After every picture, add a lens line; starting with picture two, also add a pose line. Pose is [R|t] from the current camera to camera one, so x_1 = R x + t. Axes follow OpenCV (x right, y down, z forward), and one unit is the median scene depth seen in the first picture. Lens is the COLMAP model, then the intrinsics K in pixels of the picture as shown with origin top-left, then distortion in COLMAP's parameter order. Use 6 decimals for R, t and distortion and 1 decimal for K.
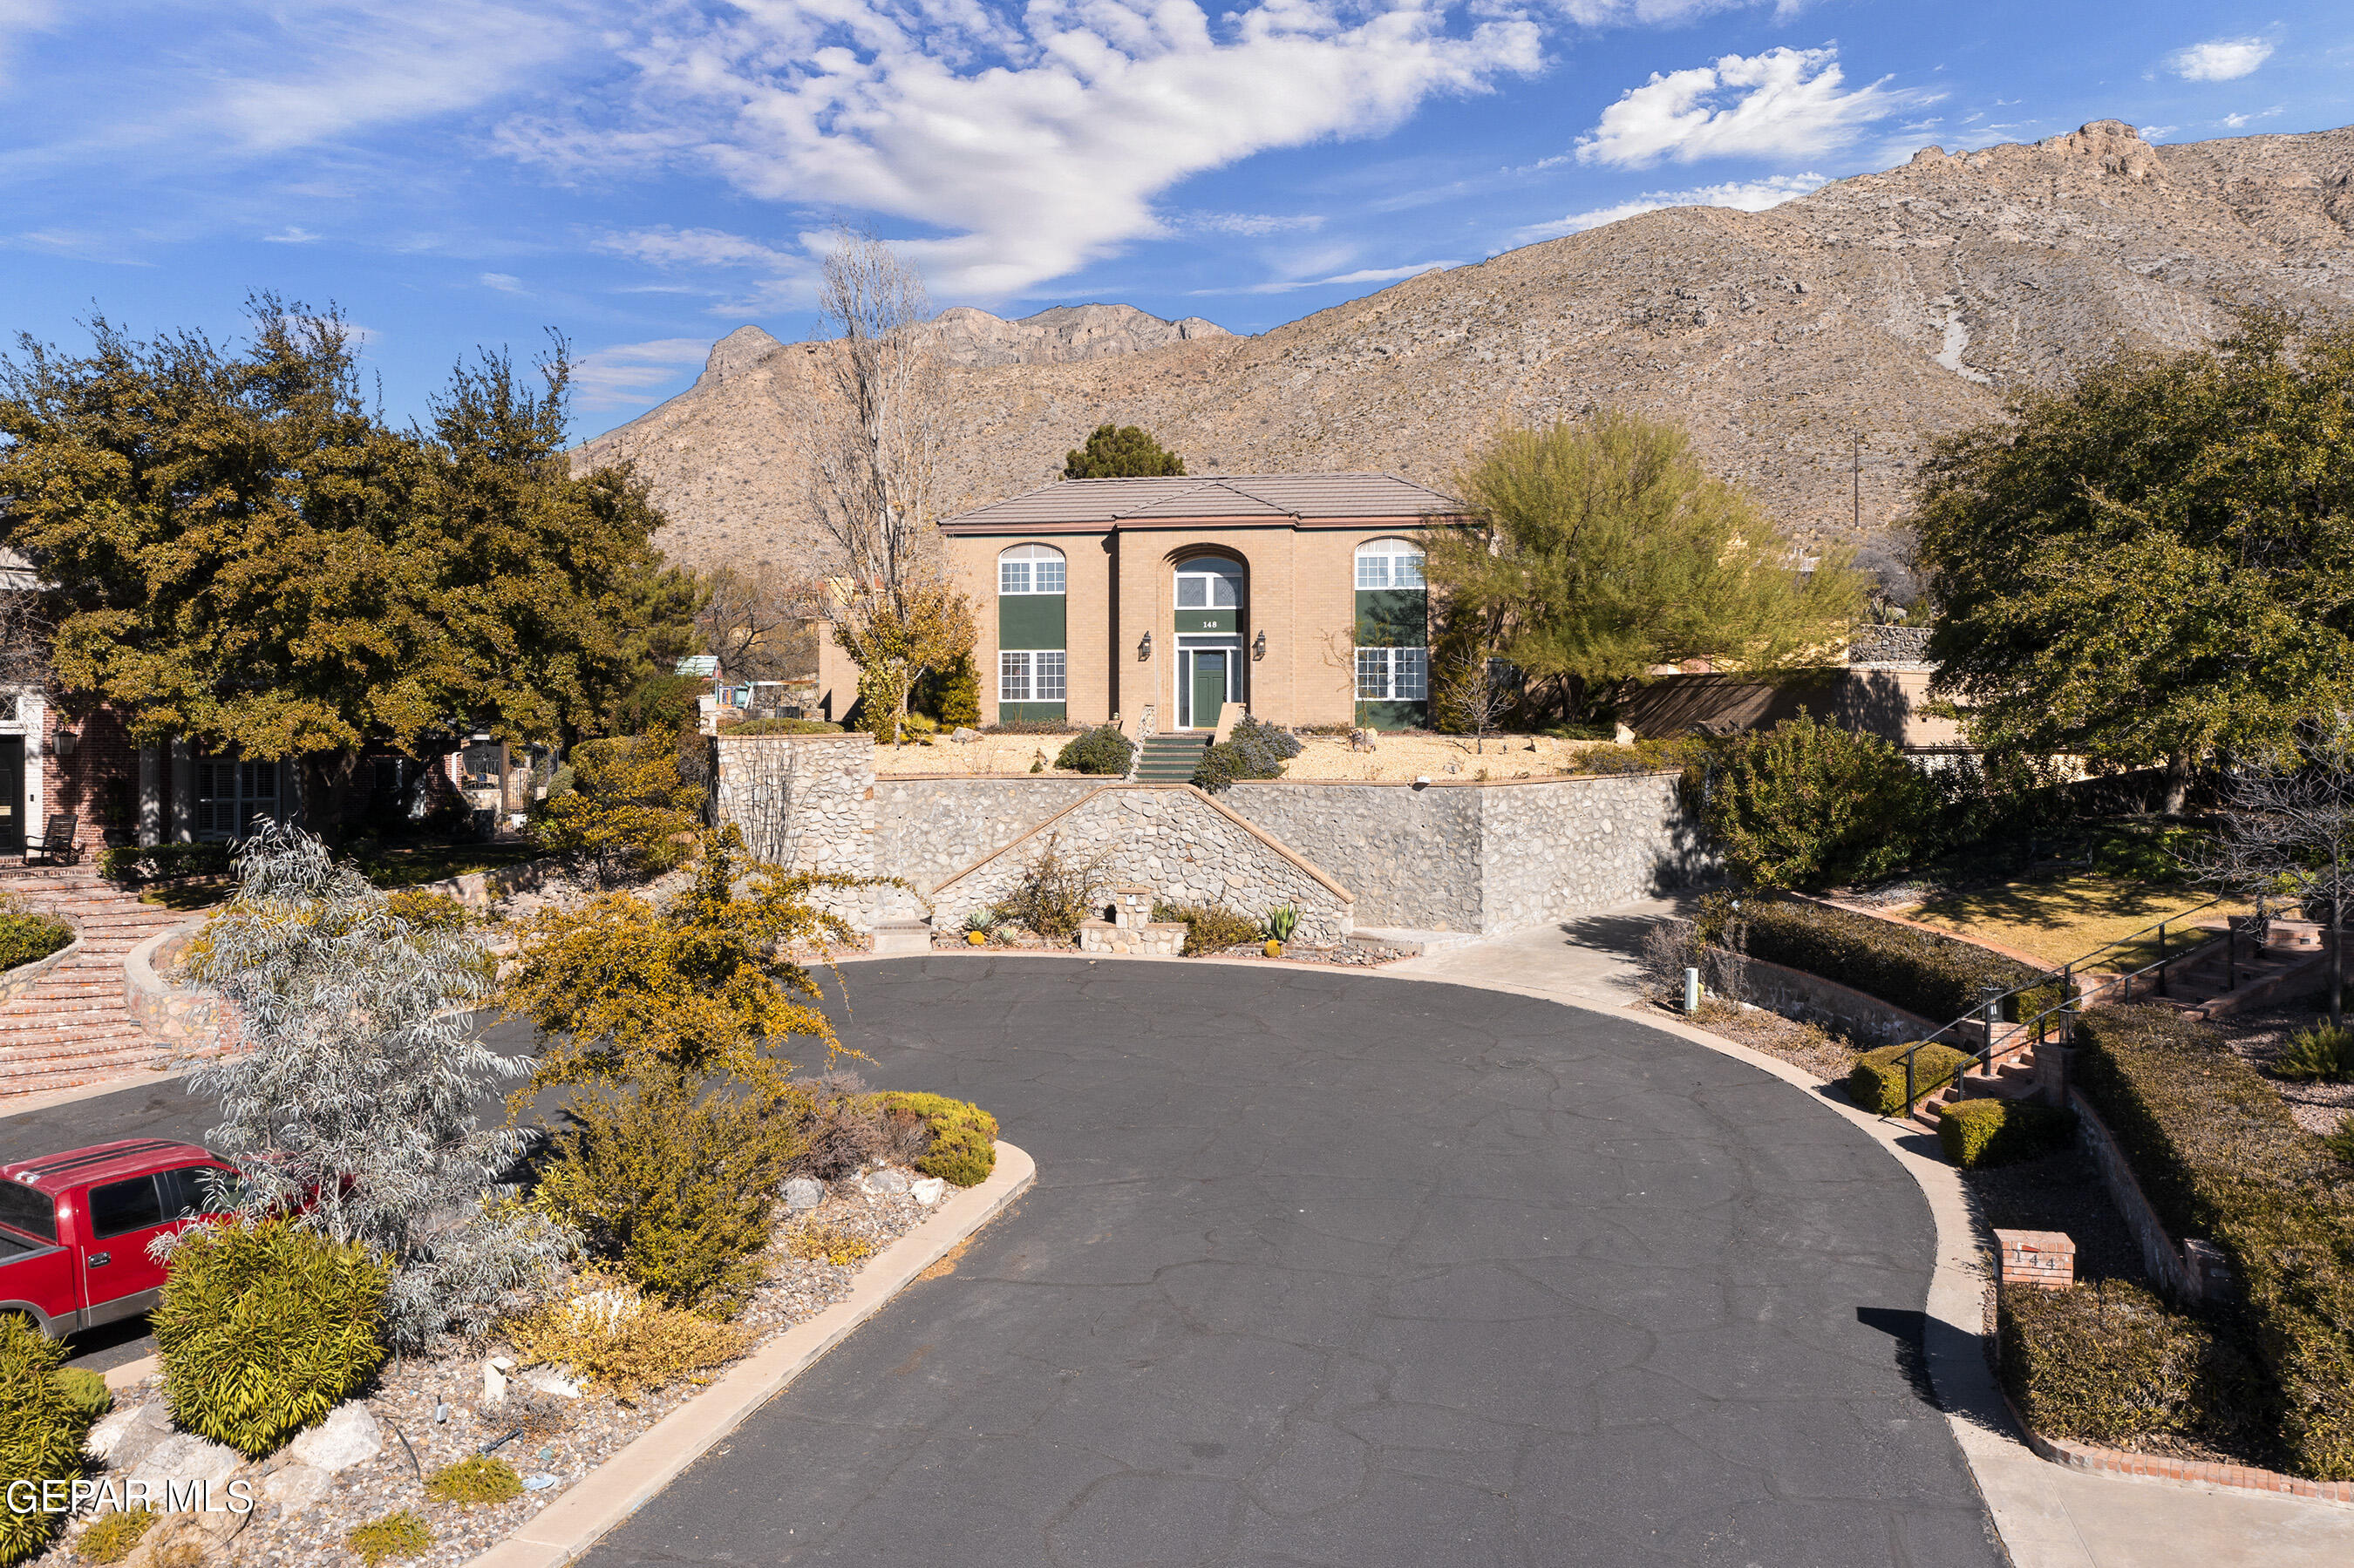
lens RADIAL K [[1875.0, 0, 1182.7], [0, 1875.0, 742.9], [0, 0, 1]] dist [0.000323, 0.003534]
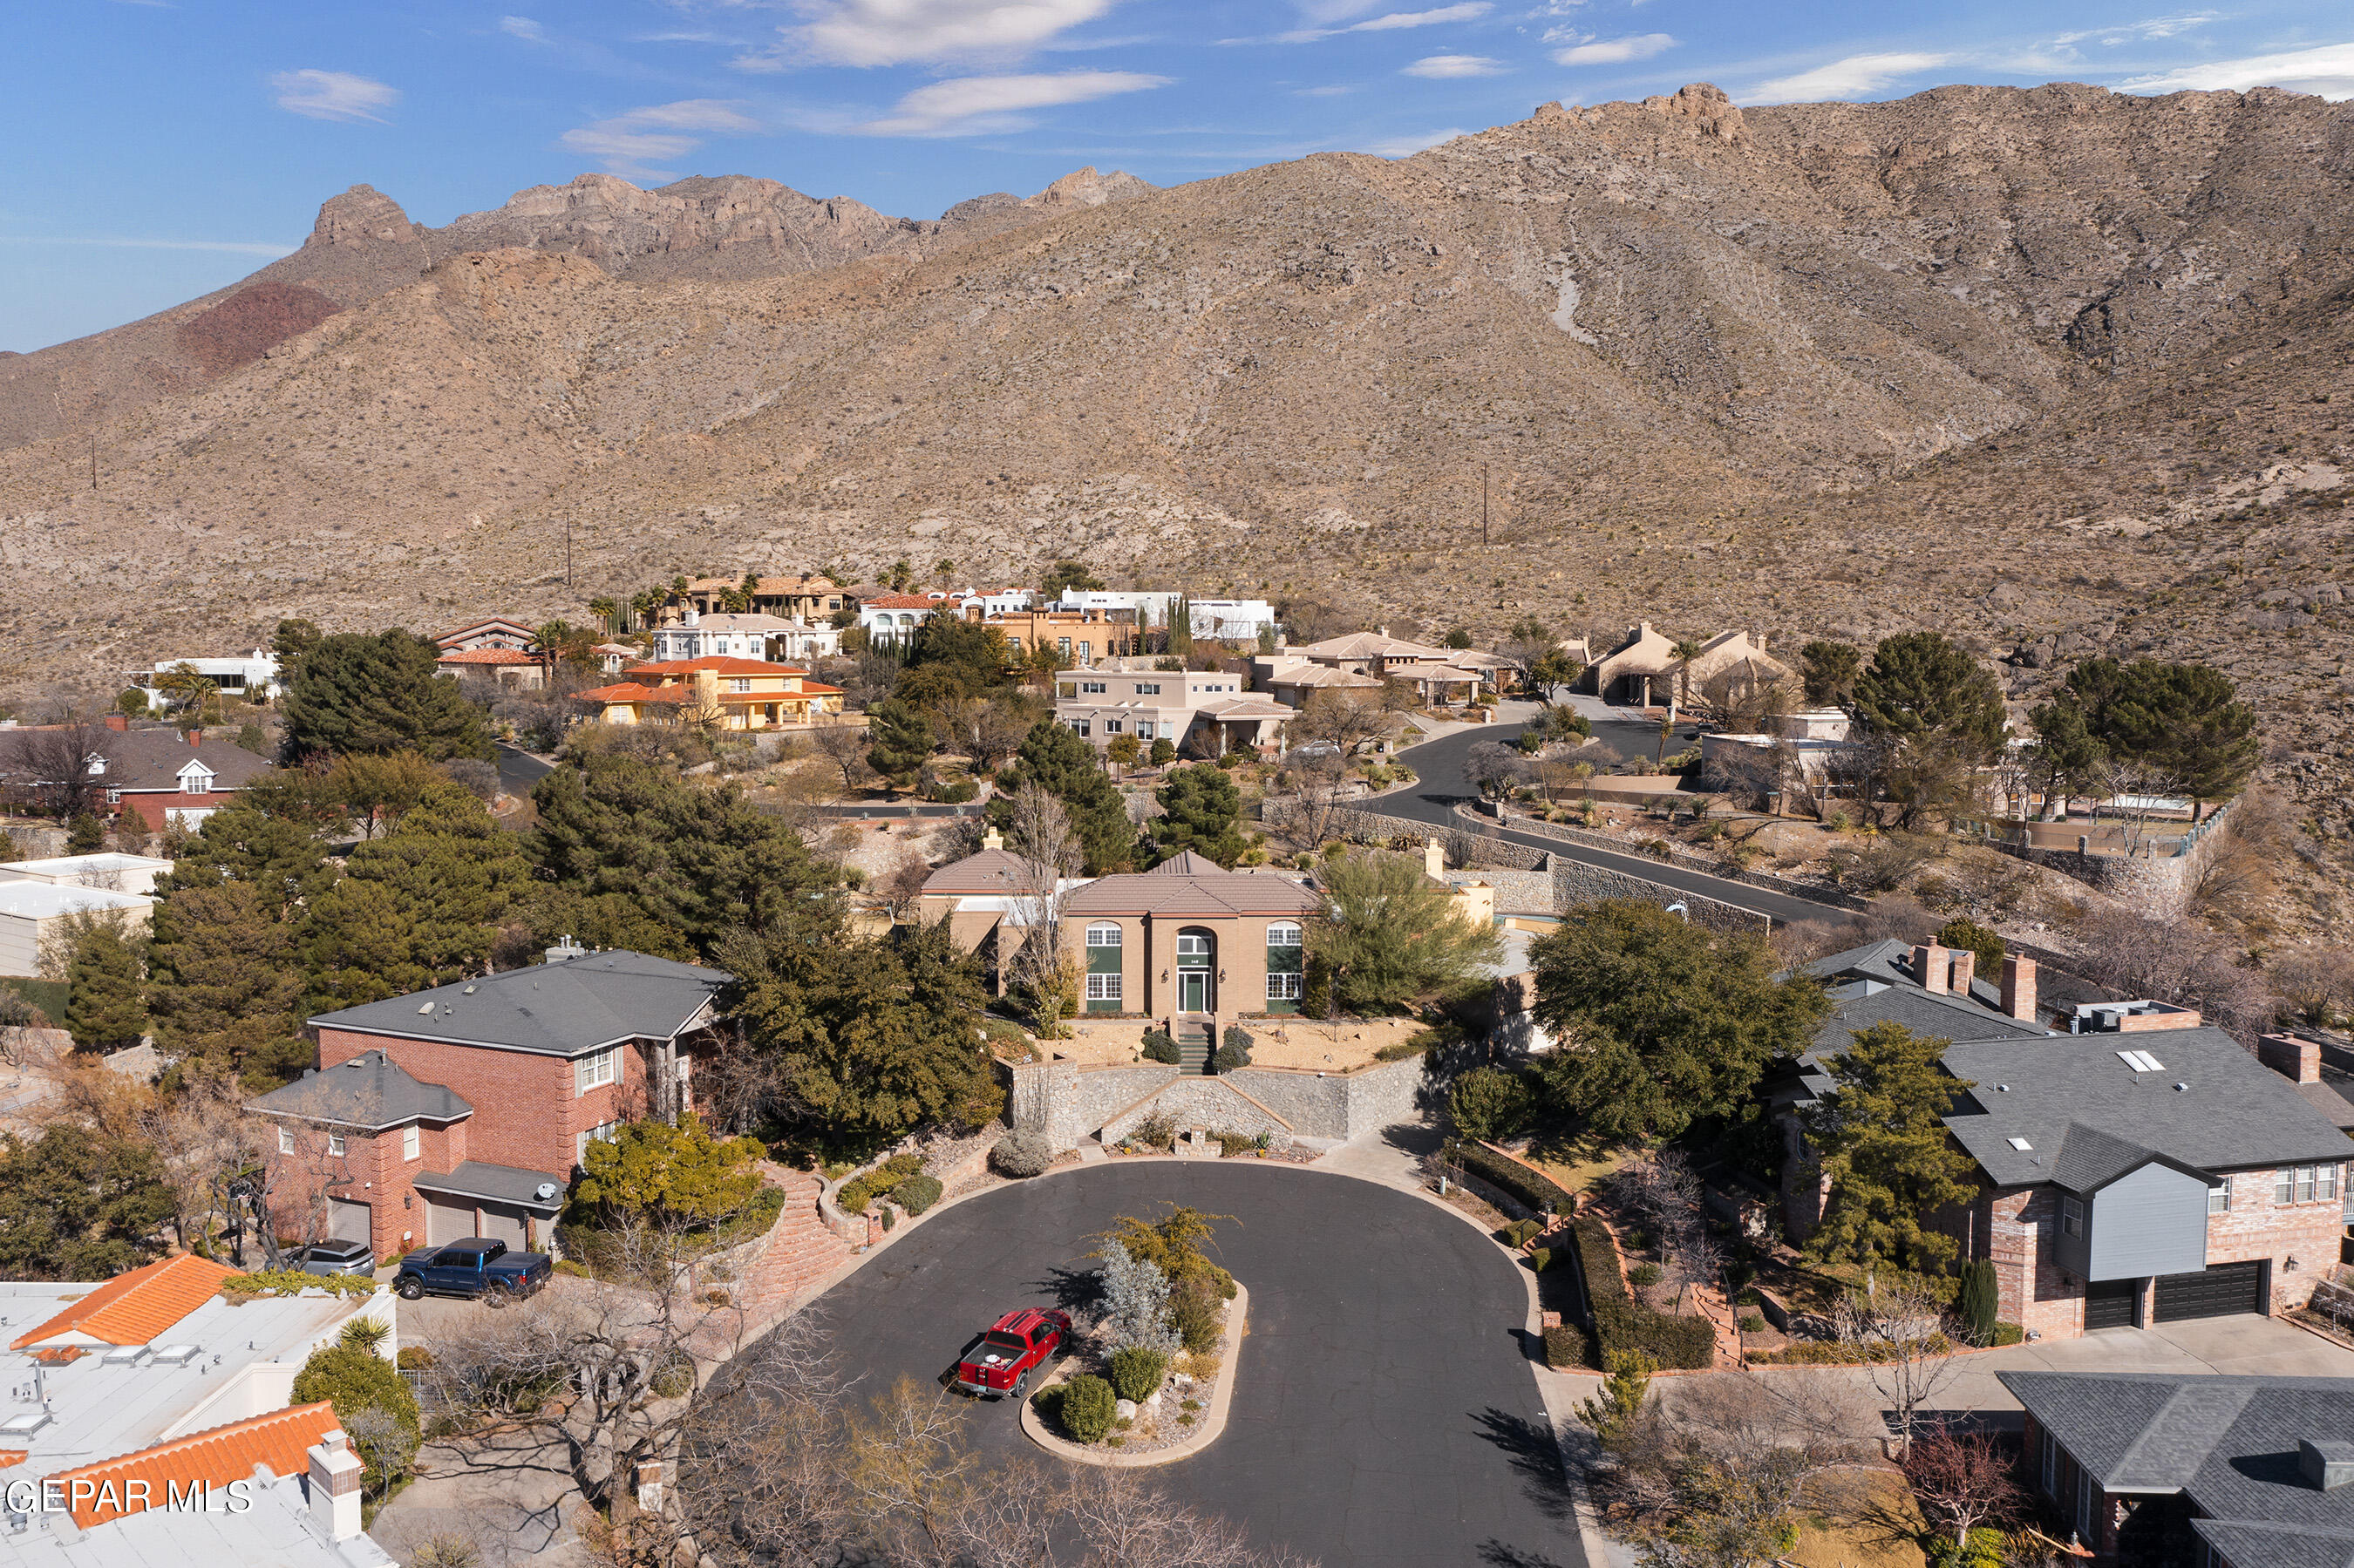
lens RADIAL K [[1866.4, 0, 1177.3], [0, 1866.4, 768.9], [0, 0, 1]] dist [-0.004042, 0.008201]
pose [[0.982545, -0.013645, 0.185523, -0.364196], [-0.001690, 0.996611, 0.082247, -0.424024], [-0.186016, -0.081125, 0.979192, -0.918951]]
